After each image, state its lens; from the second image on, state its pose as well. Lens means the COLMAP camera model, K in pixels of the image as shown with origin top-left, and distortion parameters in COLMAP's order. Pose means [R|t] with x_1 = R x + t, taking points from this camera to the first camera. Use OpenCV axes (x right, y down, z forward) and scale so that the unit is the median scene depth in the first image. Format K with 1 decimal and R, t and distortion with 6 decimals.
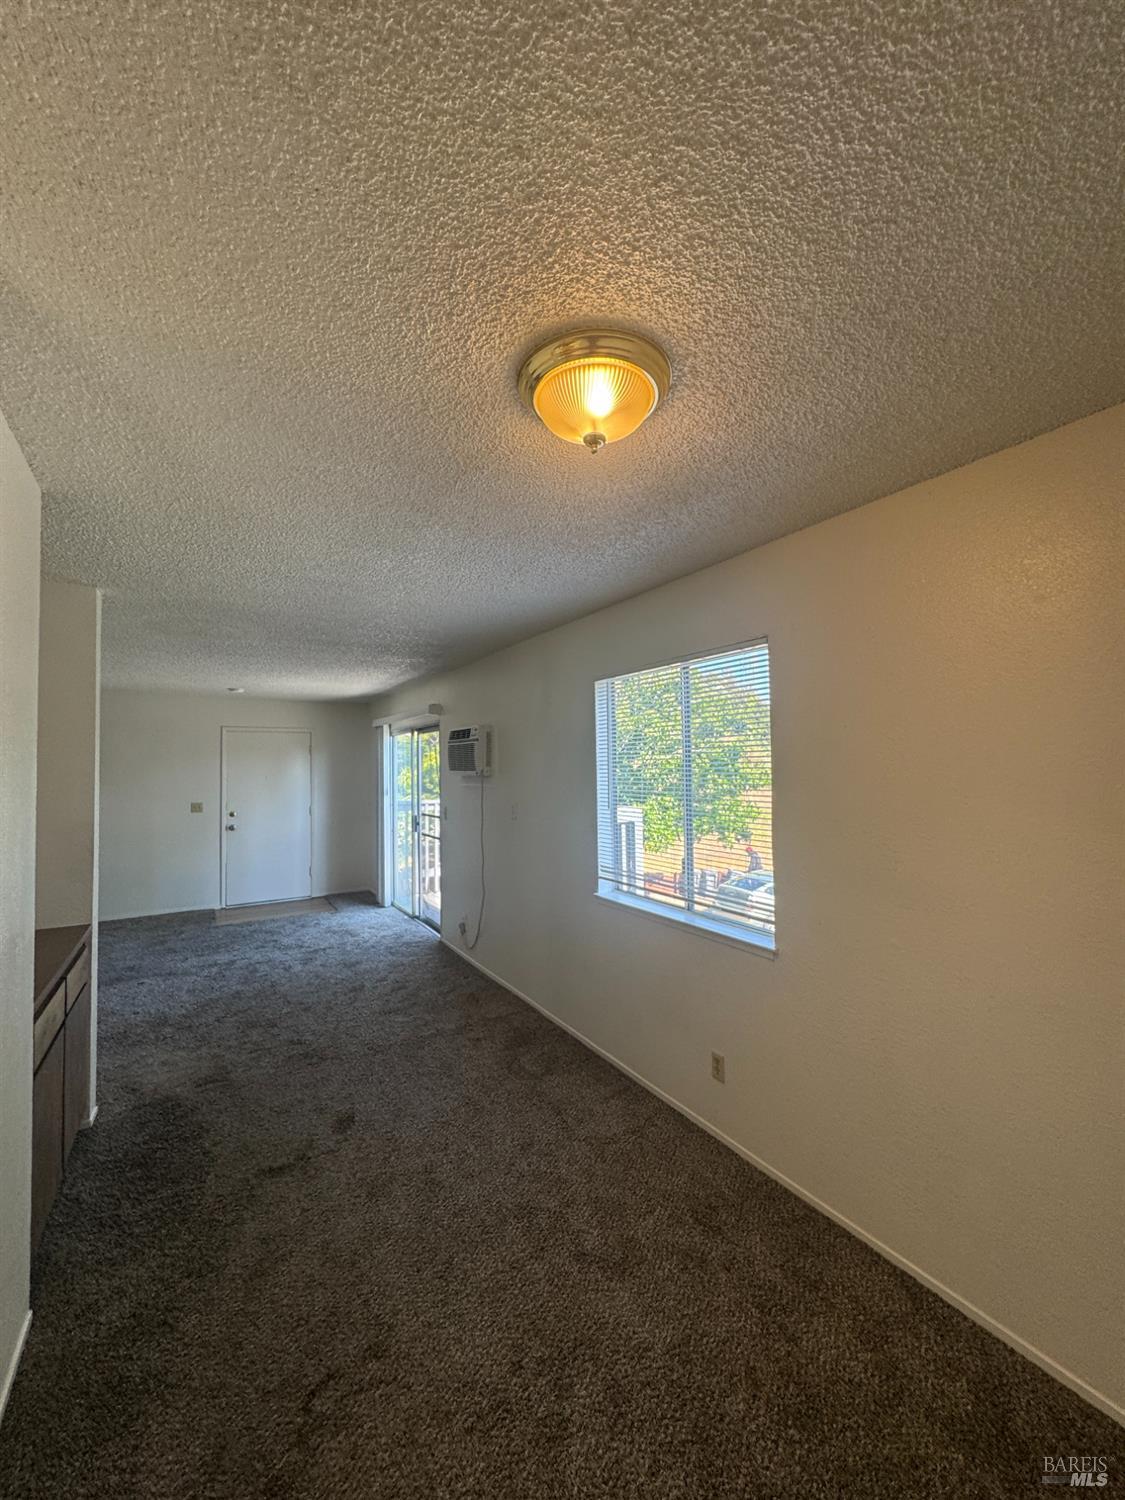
lens RADIAL K [[594.6, 0, 562.3], [0, 594.6, 749.3], [0, 0, 1]] dist [-0.003538, 0.000204]
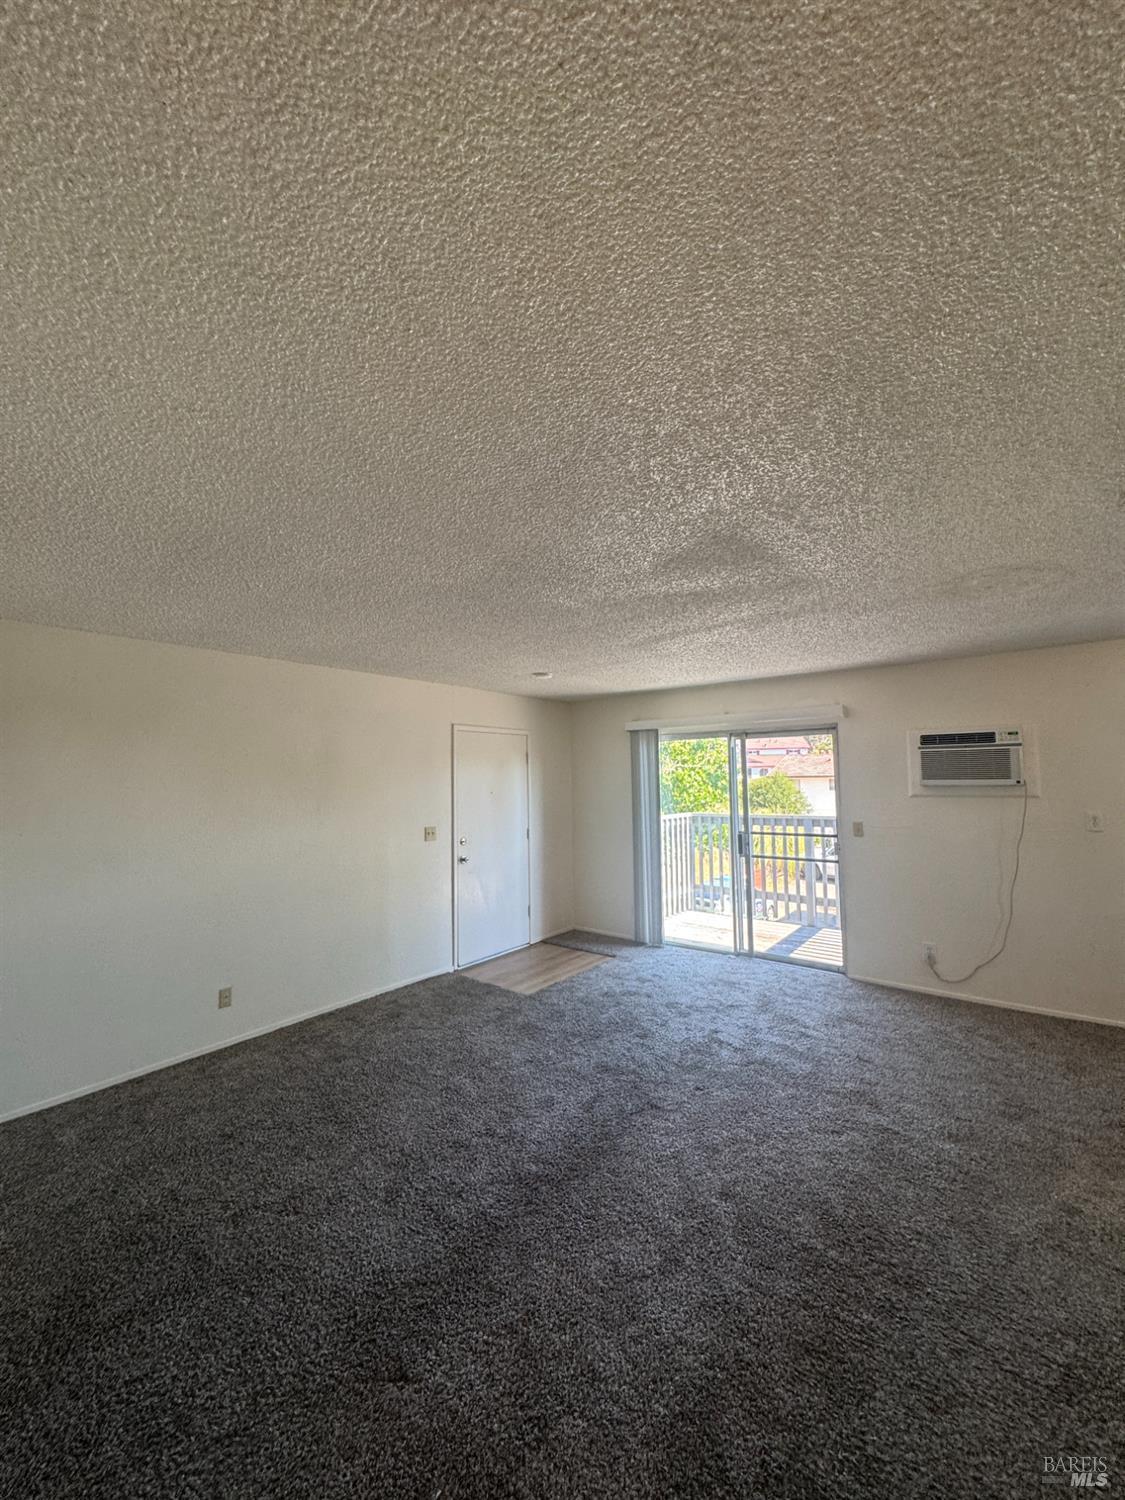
lens RADIAL K [[594.6, 0, 562.2], [0, 594.6, 748.8], [0, 0, 1]] dist [-0.003538, 0.000204]
pose [[0.937848, 0.017730, 0.346594, -1.214160], [-0.007726, 0.999513, -0.030226, 0.024989], [-0.346961, 0.025669, 0.937528, 0.440292]]
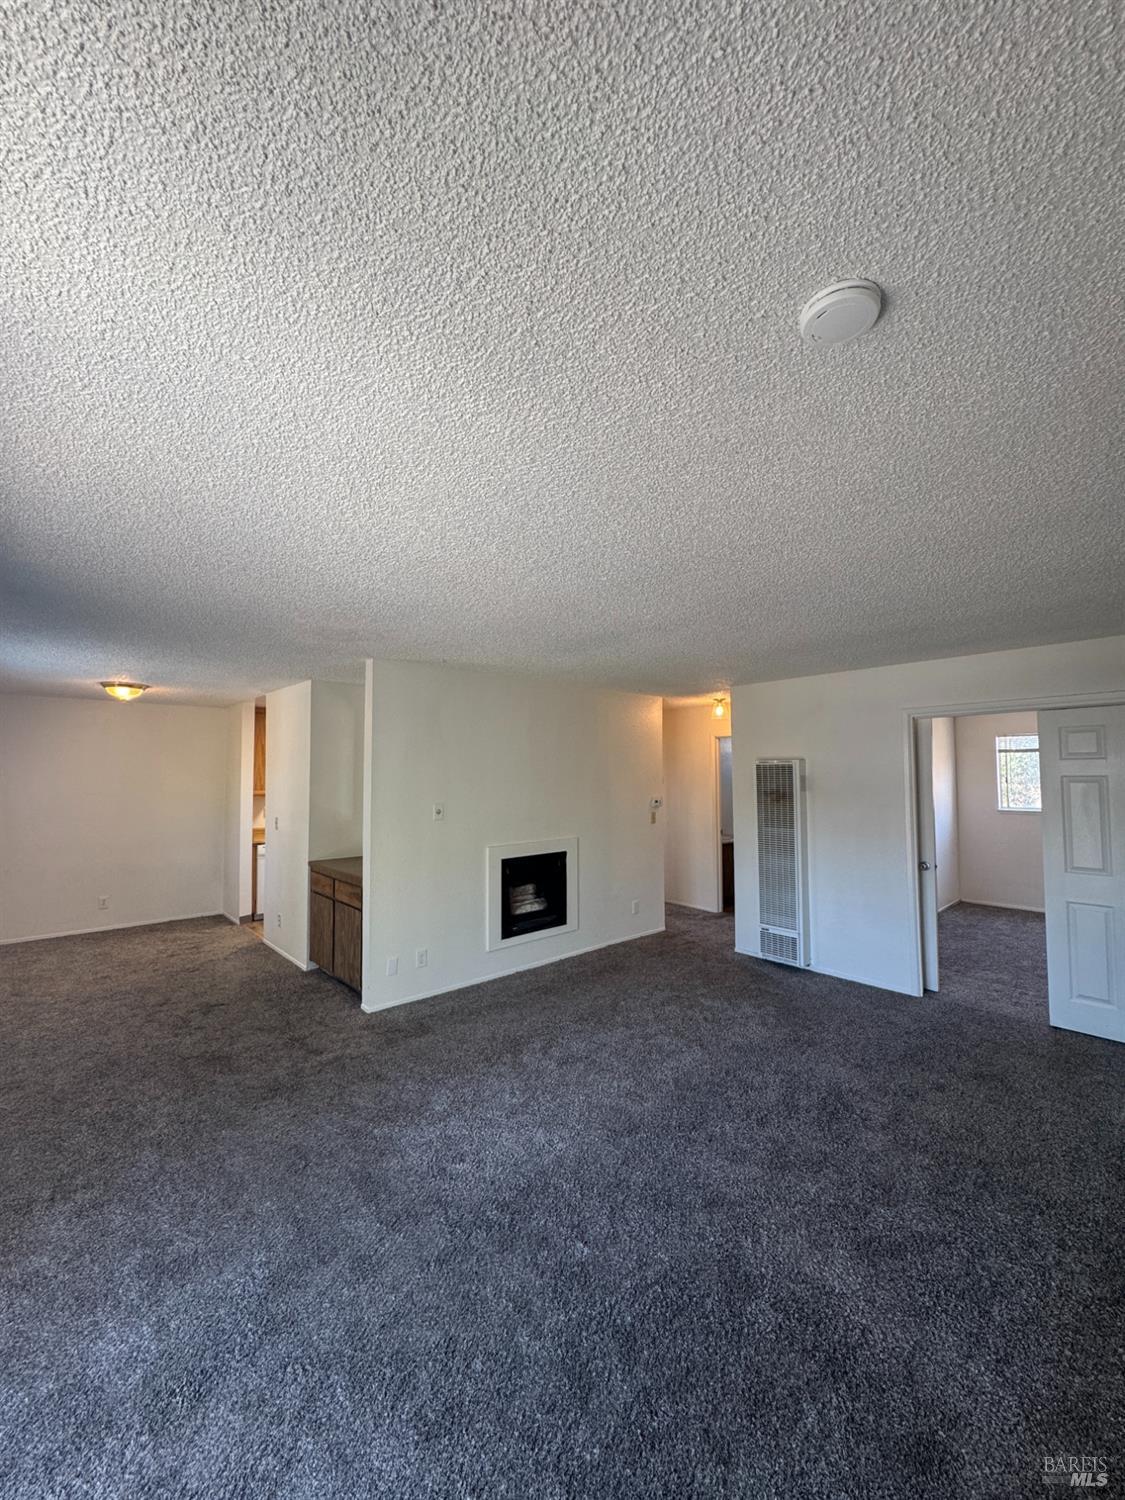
lens RADIAL K [[594.6, 0, 563.8], [0, 594.6, 748.6], [0, 0, 1]] dist [-0.003538, 0.000204]
pose [[-0.981875, 0.008844, -0.189325, -0.677158], [0.023306, 0.996963, -0.074302, 0.056332], [0.188093, -0.077368, -0.979099, 1.762300]]
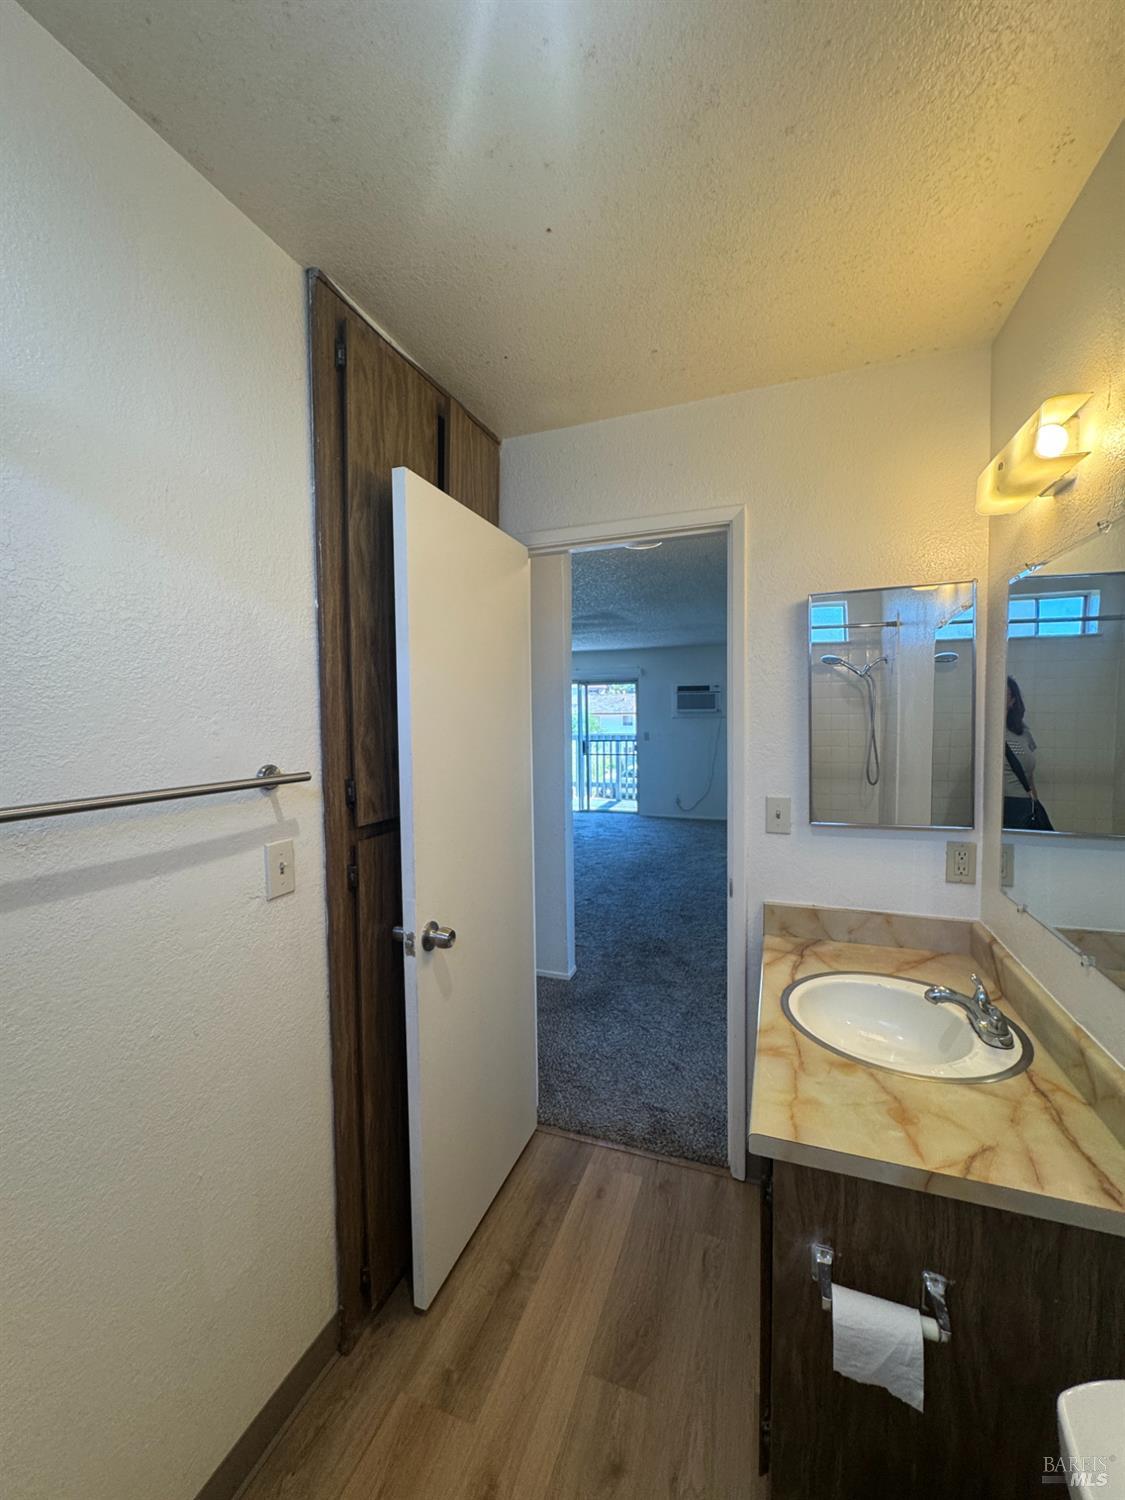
lens RADIAL K [[594.6, 0, 564.9], [0, 594.6, 749.8], [0, 0, 1]] dist [-0.003538, 0.000204]
pose [[0.776272, -0.034619, 0.629446, -1.851081], [-0.013763, 0.997322, 0.071825, 0.040785], [-0.630247, -0.064419, 0.773717, -0.148524]]
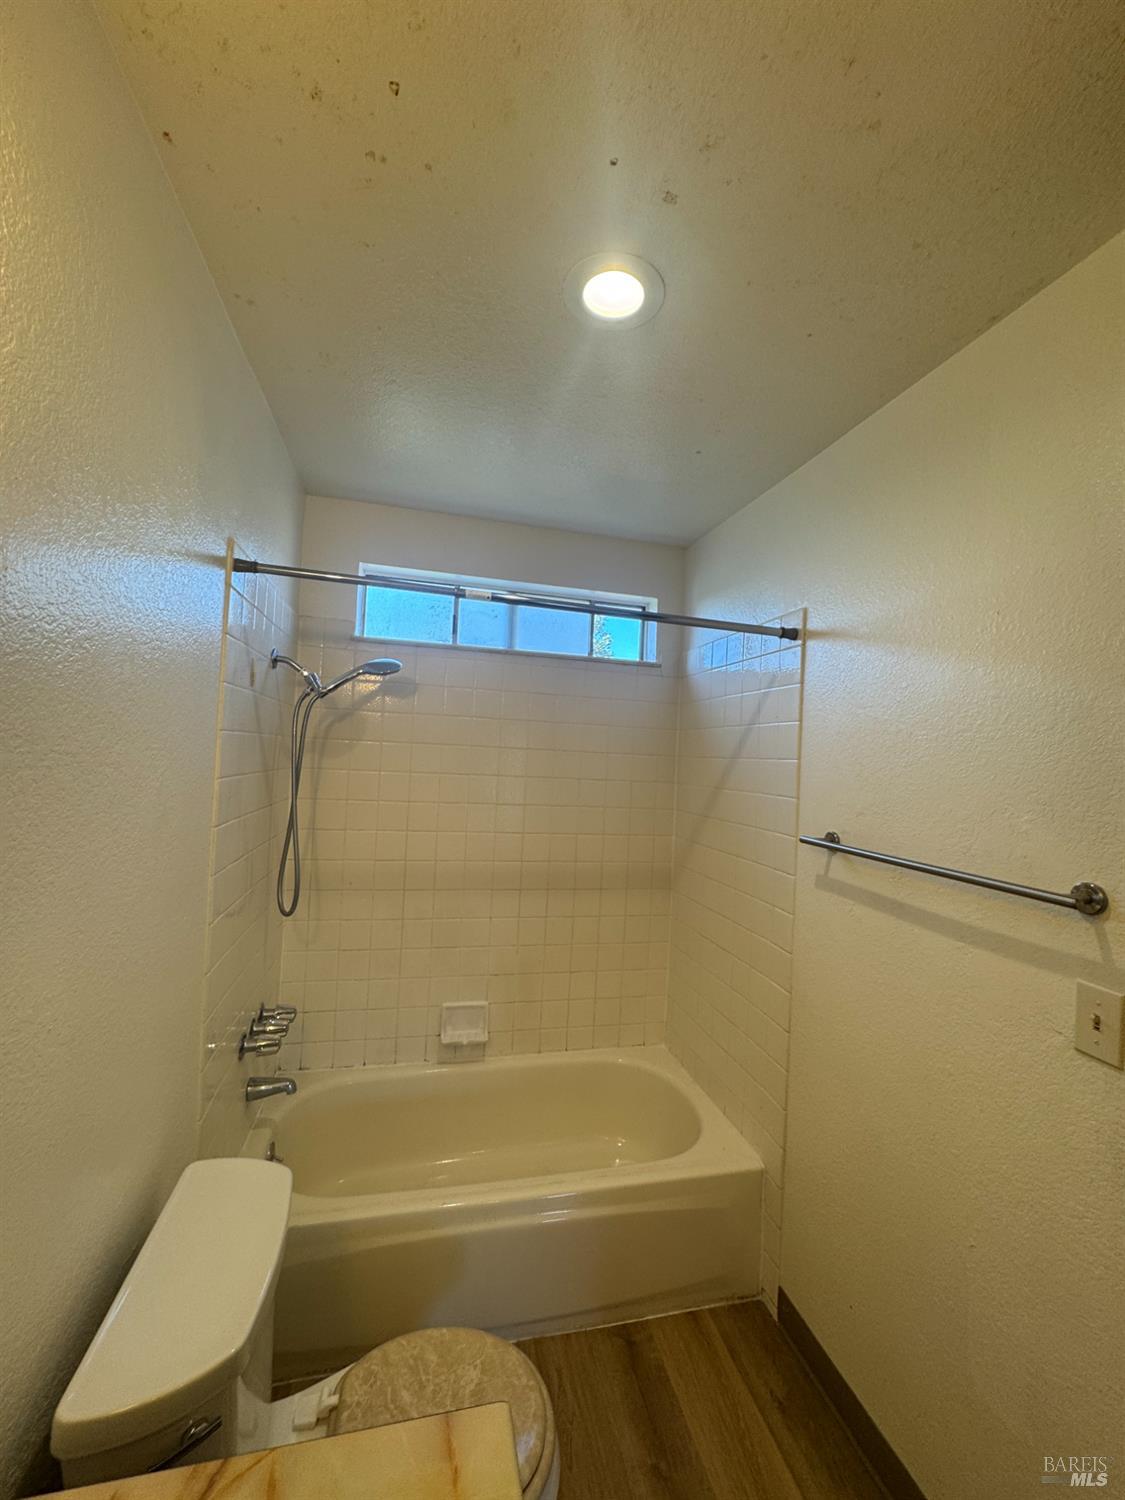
lens RADIAL K [[594.6, 0, 557.3], [0, 594.6, 751.8], [0, 0, 1]] dist [-0.003538, 0.000204]
pose [[-0.306594, -0.014767, -0.951726, -1.502904], [-0.015112, 0.999829, -0.010645, 0.025495], [0.951720, 0.011119, -0.306765, 0.034522]]
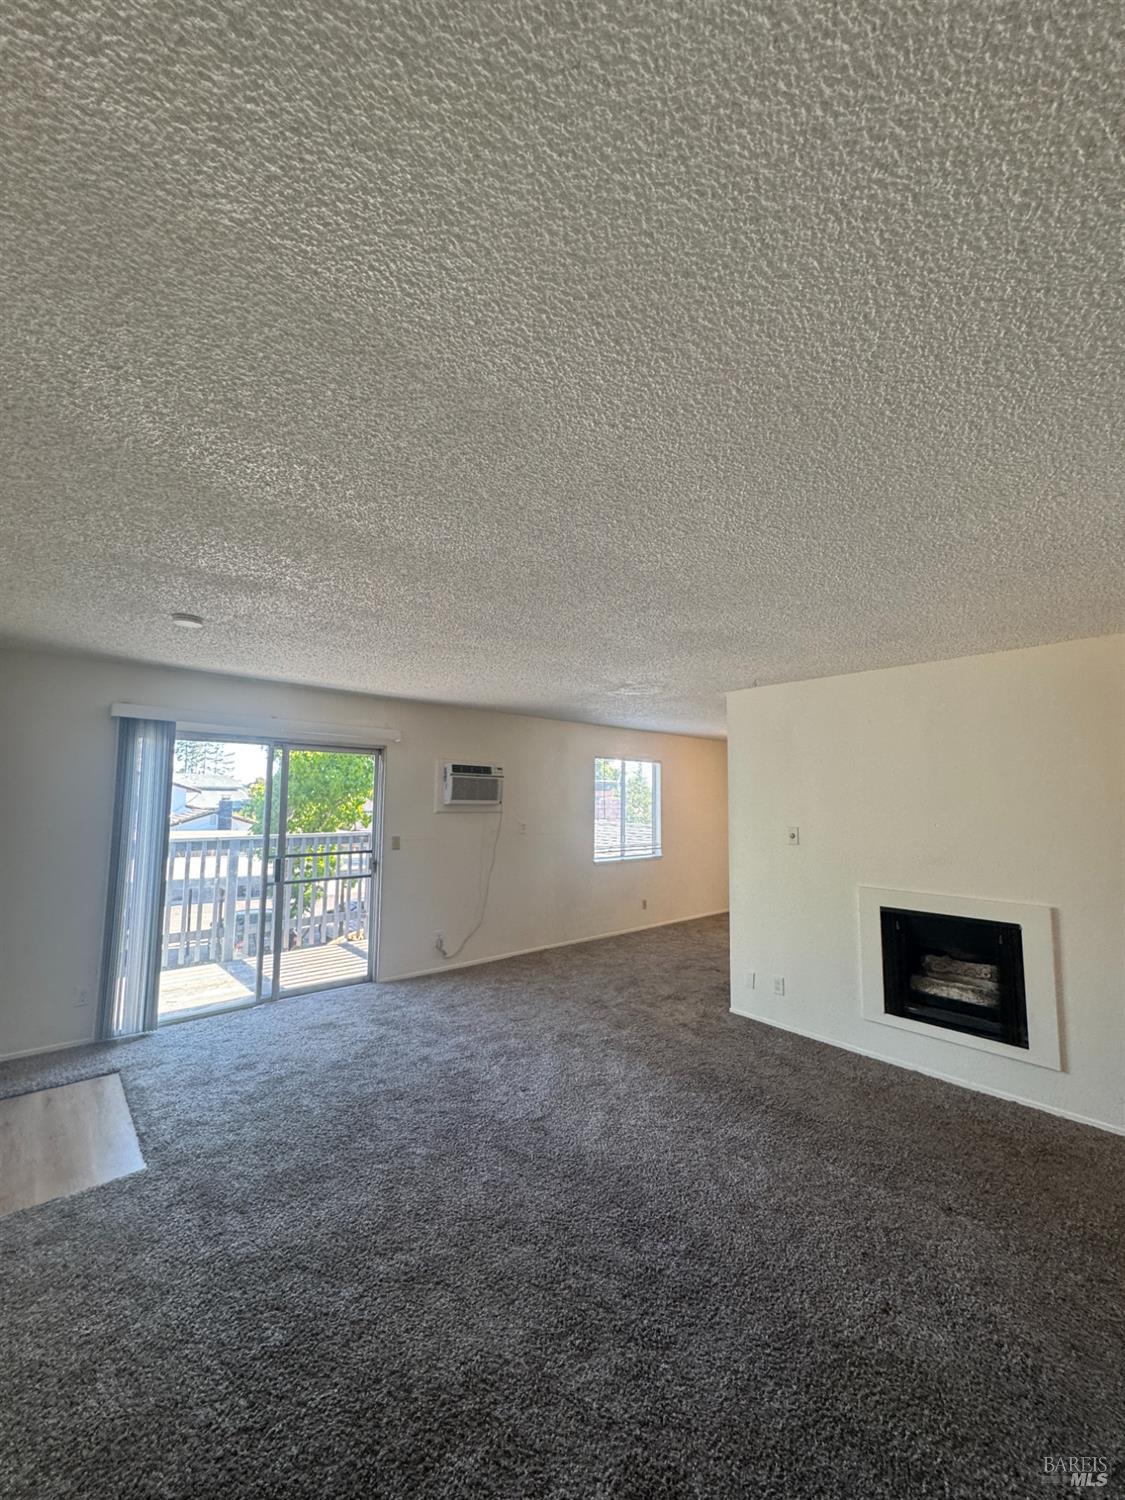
lens RADIAL K [[594.6, 0, 562.2], [0, 594.6, 743.8], [0, 0, 1]] dist [-0.003538, 0.000204]
pose [[-0.177826, 0.098875, 0.979082, -1.620850], [-0.039274, 0.993434, -0.107457, 0.052982], [-0.983278, -0.057561, -0.172776, 1.214935]]
